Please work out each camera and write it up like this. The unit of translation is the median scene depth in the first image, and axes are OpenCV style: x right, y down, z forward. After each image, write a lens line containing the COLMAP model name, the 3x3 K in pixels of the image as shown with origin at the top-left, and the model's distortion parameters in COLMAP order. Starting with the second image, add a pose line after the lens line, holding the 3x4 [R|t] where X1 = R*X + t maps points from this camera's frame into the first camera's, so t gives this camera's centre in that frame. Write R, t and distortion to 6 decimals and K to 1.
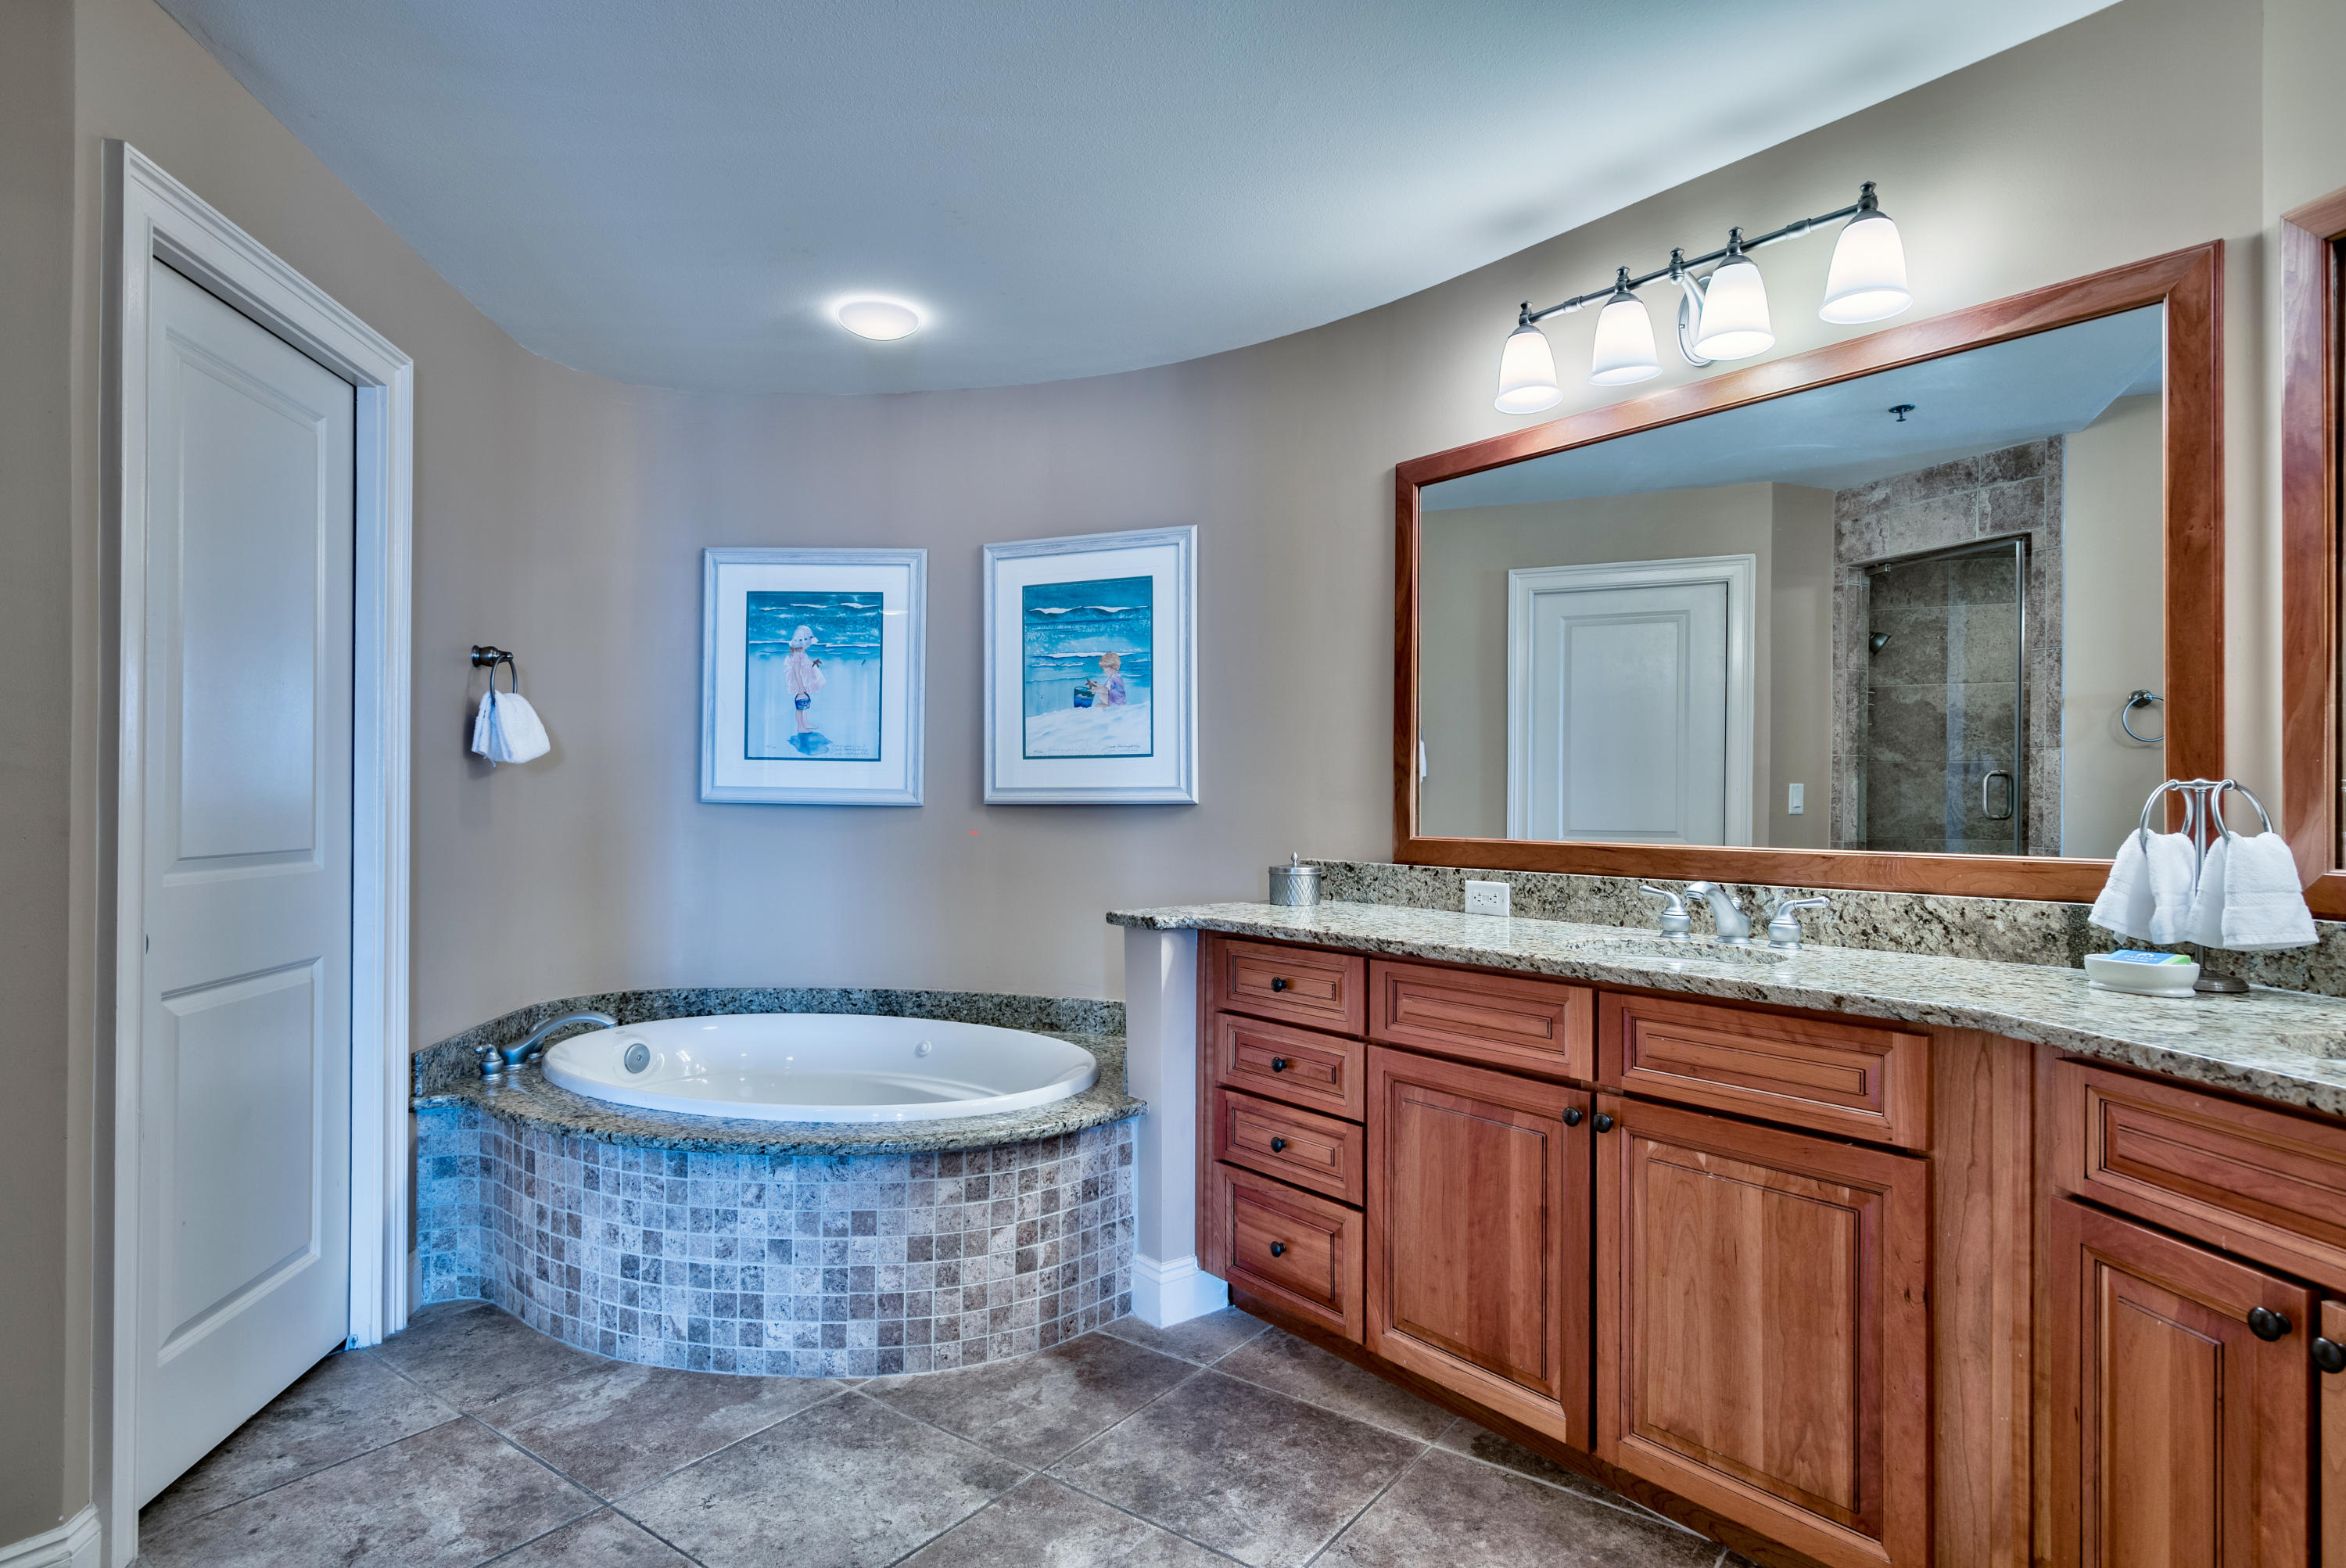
lens RADIAL K [[1276.7, 0, 1179.6], [0, 1276.7, 788.4], [0, 0, 1]] dist [0.004776, -0.000409]
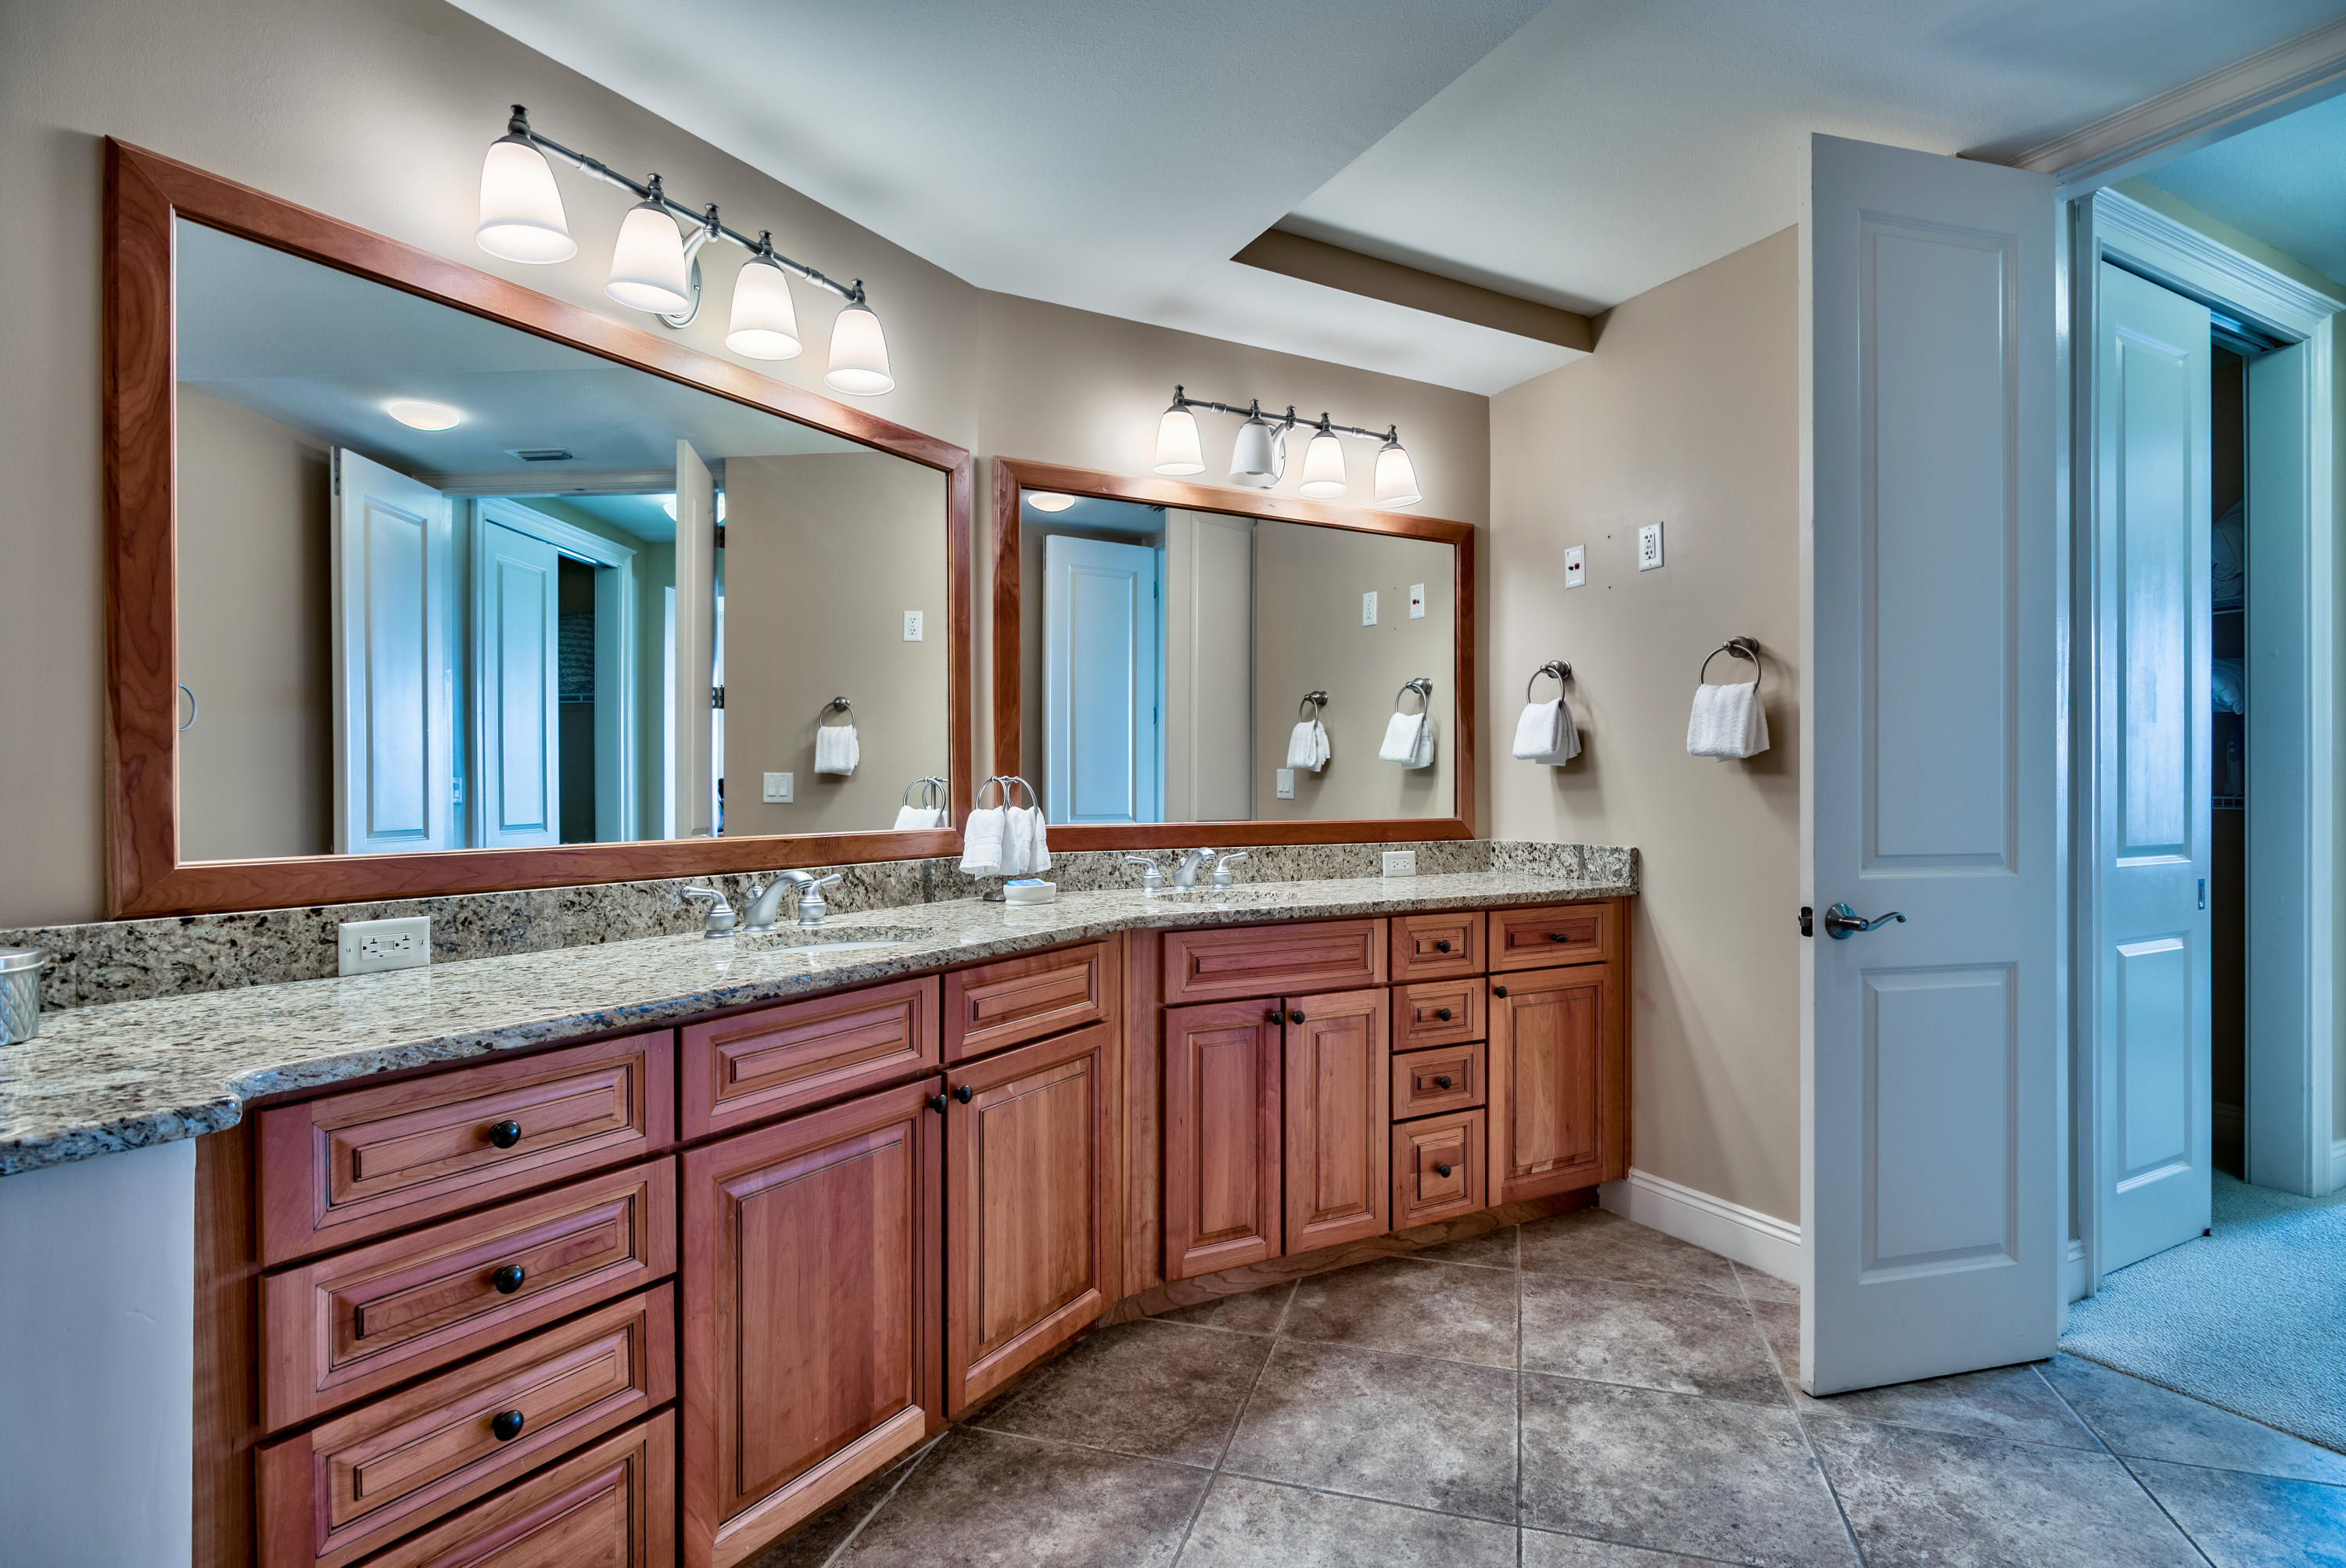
lens RADIAL K [[1151.3, 0, 1164.7], [0, 1151.3, 790.1], [0, 0, 1]] dist [-0.001880, -0.000931]
pose [[-0.341122, -0.005117, 0.940005, -0.539266], [-0.006100, 0.999976, 0.003230, 0.003824], [-0.939999, -0.004632, -0.341145, 1.012428]]
